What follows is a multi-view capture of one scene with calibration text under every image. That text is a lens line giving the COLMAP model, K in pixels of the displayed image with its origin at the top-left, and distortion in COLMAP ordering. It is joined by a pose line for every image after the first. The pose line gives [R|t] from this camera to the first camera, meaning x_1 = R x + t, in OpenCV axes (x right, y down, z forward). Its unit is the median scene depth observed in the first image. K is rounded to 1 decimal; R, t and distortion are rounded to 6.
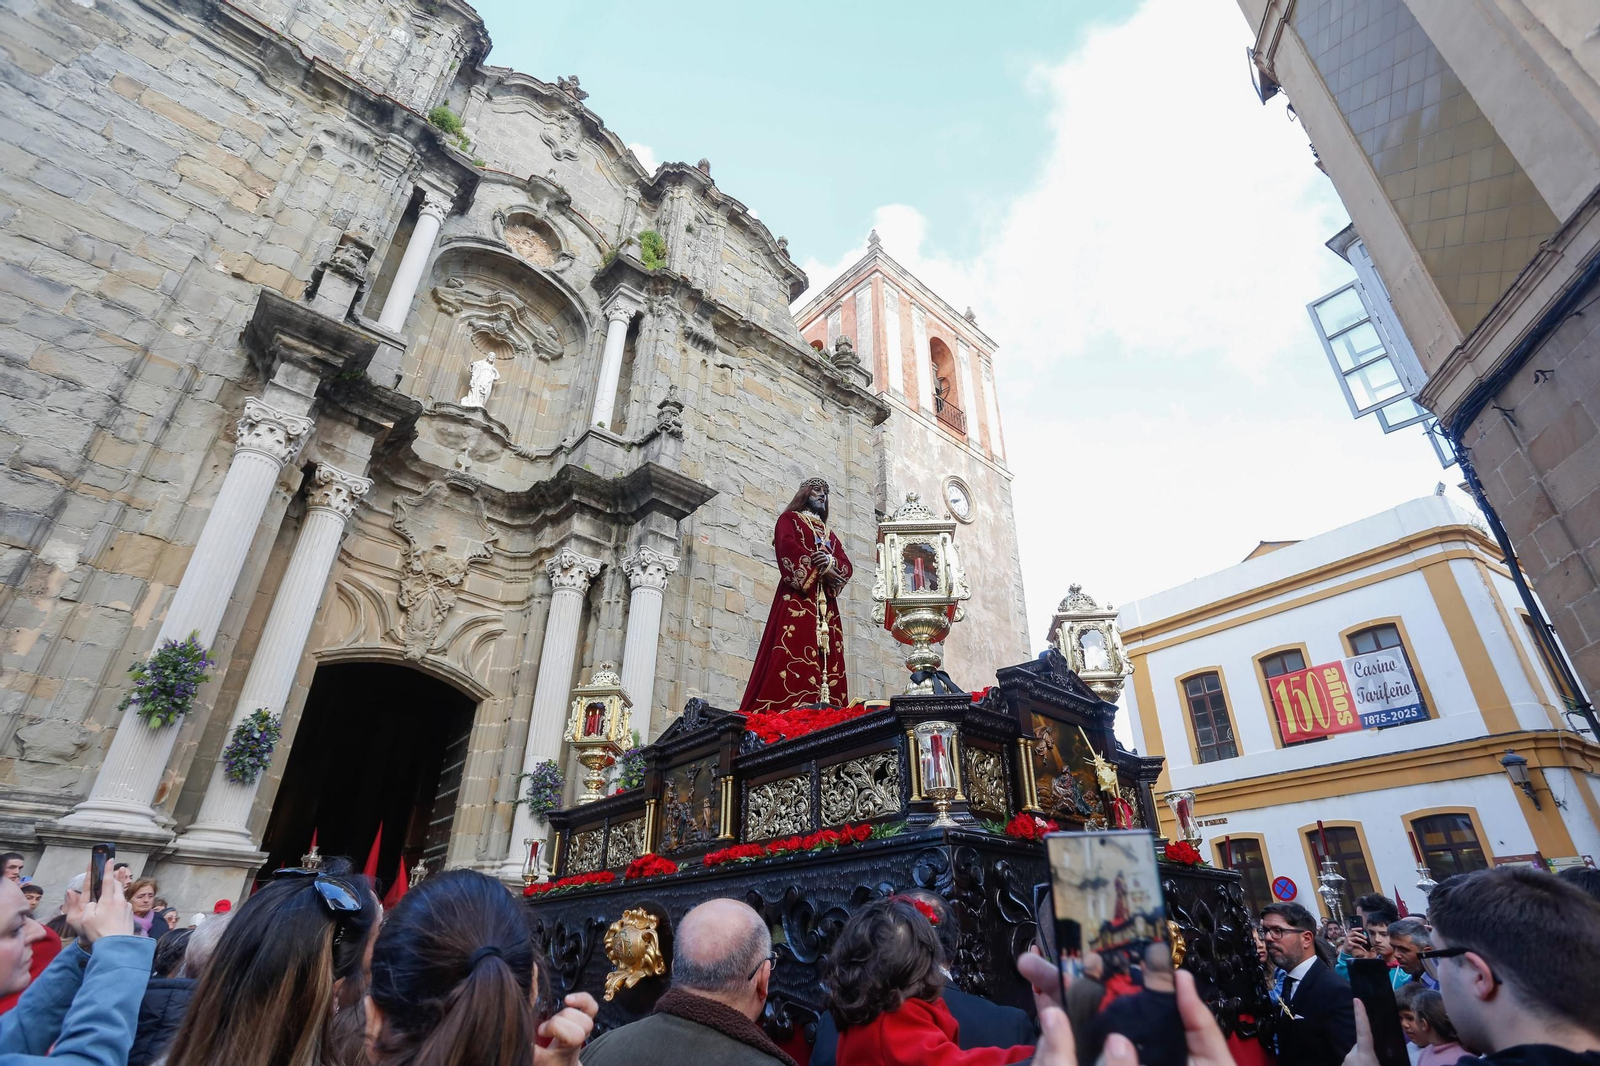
lens RADIAL K [[786.0, 0, 805.9], [0, 786.0, 530.0], [0, 0, 1]] dist [-0.060824, 0.022433]
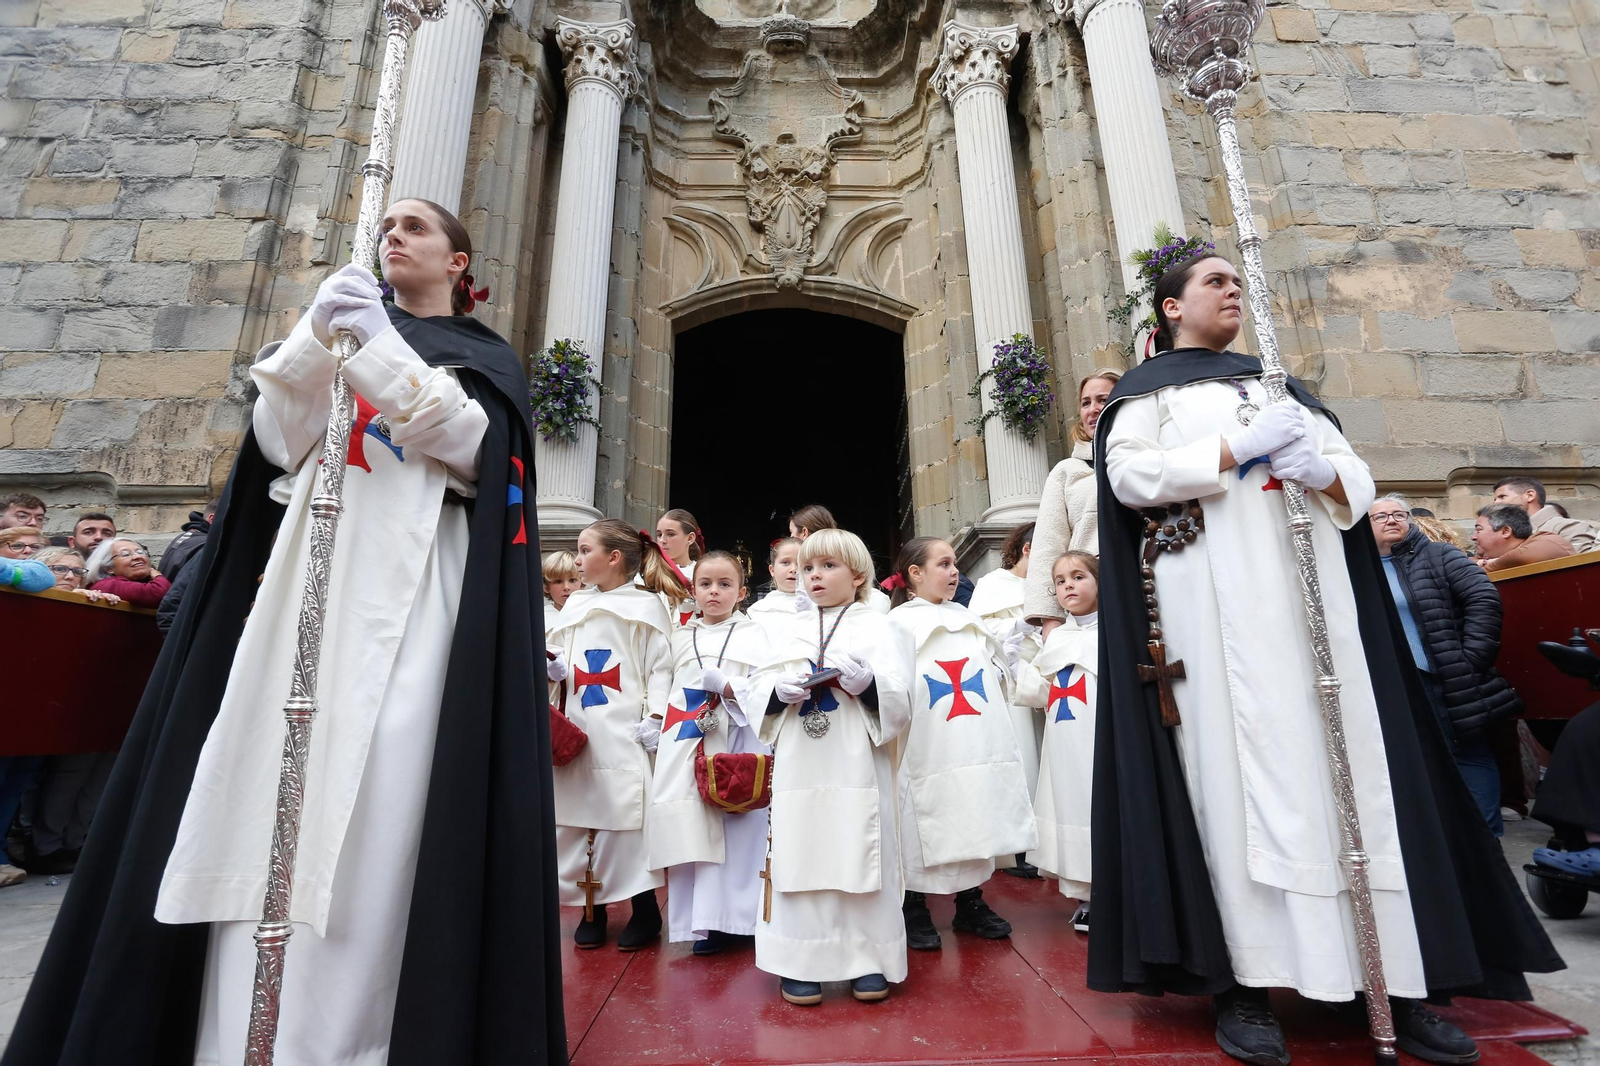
lens RADIAL K [[786.0, 0, 790.9], [0, 786.0, 534.0], [0, 0, 1]] dist [-0.060824, 0.022433]
pose [[0.763014, -0.193789, -0.616649, -0.102516], [0.330697, 0.936727, 0.114812, 0.240609], [0.555382, -0.291527, 0.778821, 0.329865]]
